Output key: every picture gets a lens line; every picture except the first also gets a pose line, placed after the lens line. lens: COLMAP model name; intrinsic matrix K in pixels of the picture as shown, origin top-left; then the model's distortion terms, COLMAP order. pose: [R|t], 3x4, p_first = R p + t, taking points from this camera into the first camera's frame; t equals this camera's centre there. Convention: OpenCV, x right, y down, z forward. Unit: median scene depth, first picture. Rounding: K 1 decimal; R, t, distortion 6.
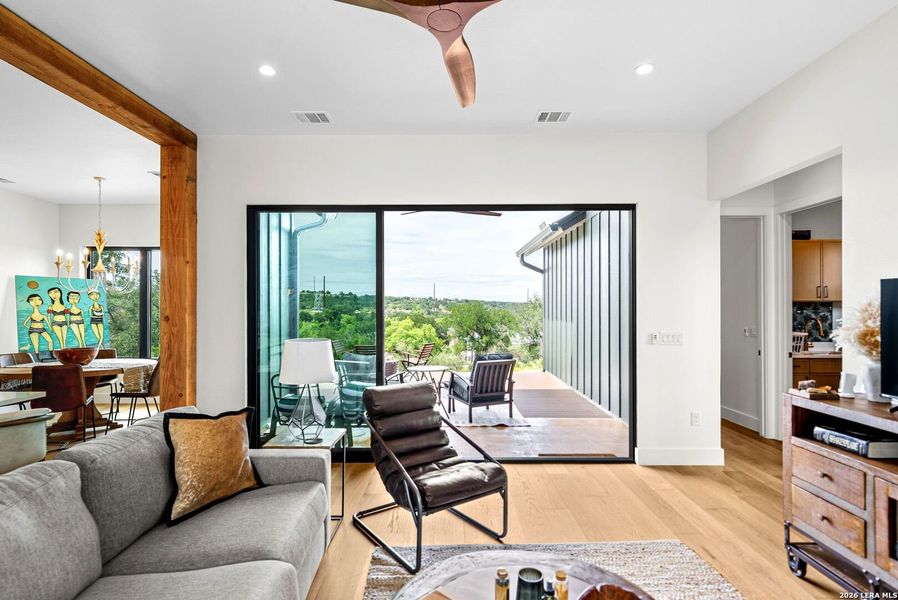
lens RADIAL K [[456.7, 0, 449.2], [0, 456.7, 304.3], [0, 0, 1]] dist [0.002768, 0.001036]
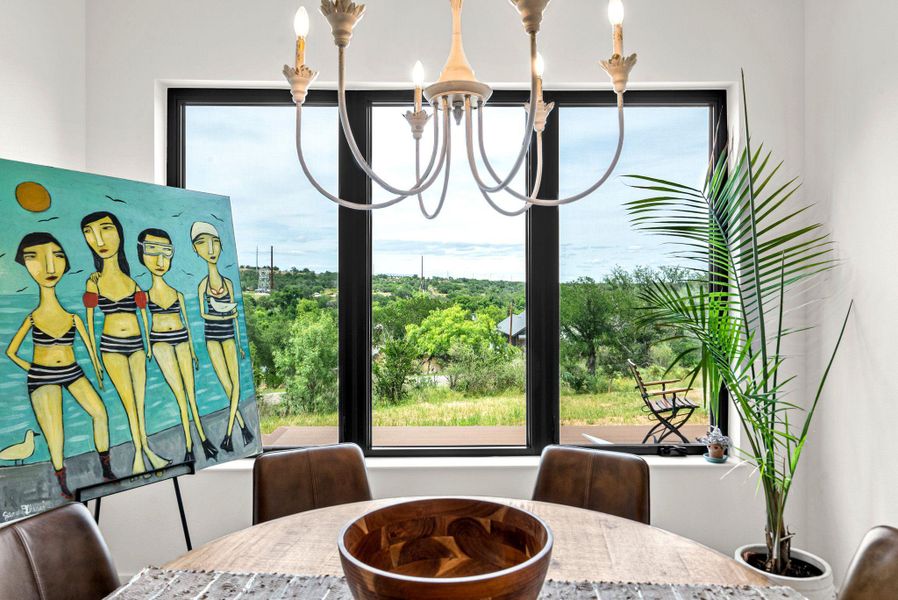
lens RADIAL K [[610.4, 0, 452.5], [0, 610.4, 288.8], [0, 0, 1]] dist [0.001004, 0.001484]
pose [[0.999418, 0.000108, 0.034102, -0.682220], [-0.000329, 0.999979, 0.006466, 0.006969], [-0.034101, -0.006474, 0.999397, 0.646455]]
